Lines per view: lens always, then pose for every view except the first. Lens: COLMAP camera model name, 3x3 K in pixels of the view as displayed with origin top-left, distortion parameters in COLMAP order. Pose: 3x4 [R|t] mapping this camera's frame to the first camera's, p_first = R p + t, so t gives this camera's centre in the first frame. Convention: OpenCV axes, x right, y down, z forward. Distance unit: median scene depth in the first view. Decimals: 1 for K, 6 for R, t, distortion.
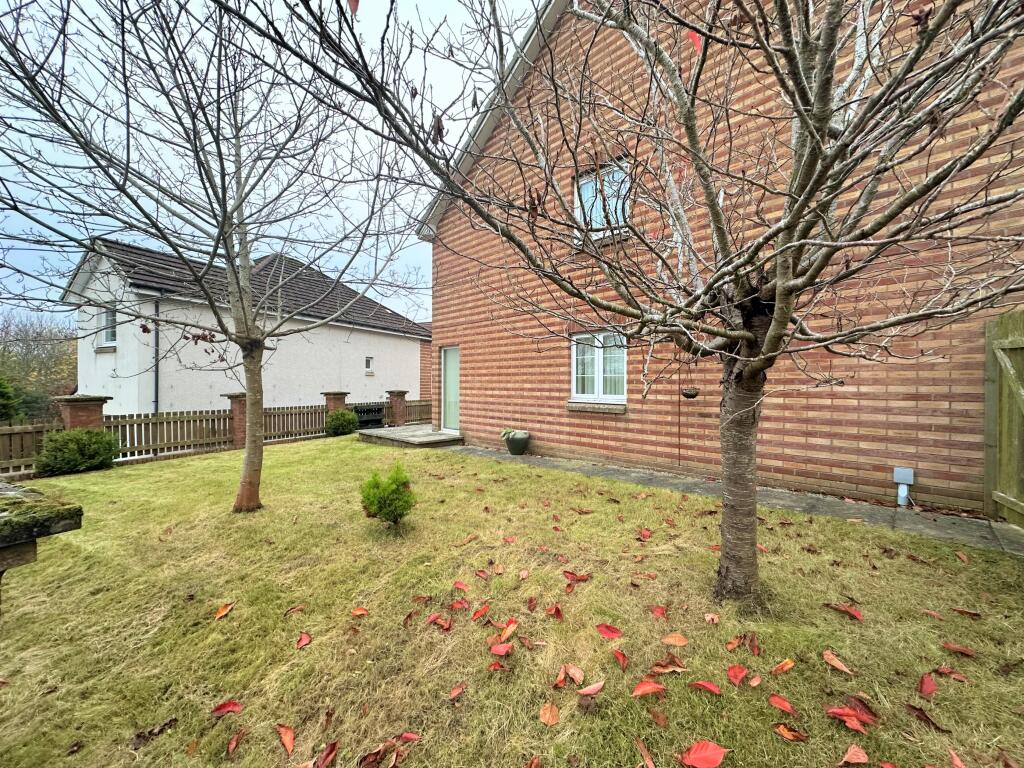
lens RADIAL K [[406.3, 0, 512.3], [0, 406.3, 383.0], [0, 0, 1]] dist [0.016661, 0.000059]
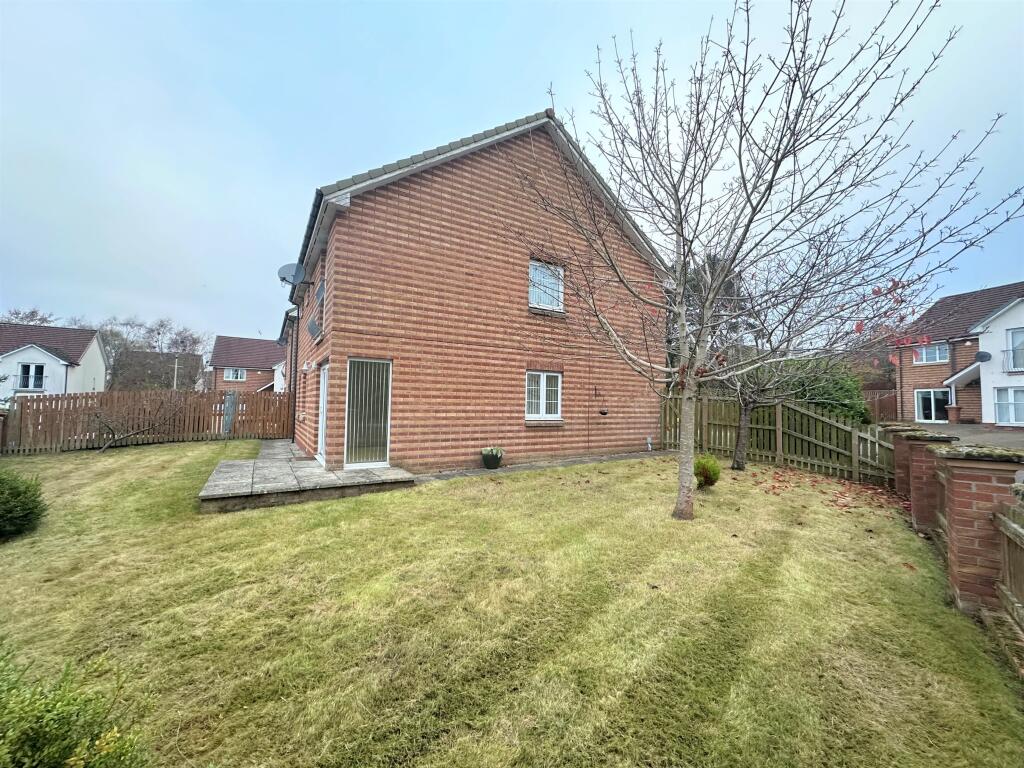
lens RADIAL K [[406.3, 0, 511.5], [0, 406.3, 386.0], [0, 0, 1]] dist [0.016661, 0.000059]
pose [[0.237516, 0.052464, 0.969966, -1.182480], [-0.010493, 0.998621, -0.051445, 0.003064], [-0.971327, 0.002041, 0.237739, 0.731786]]
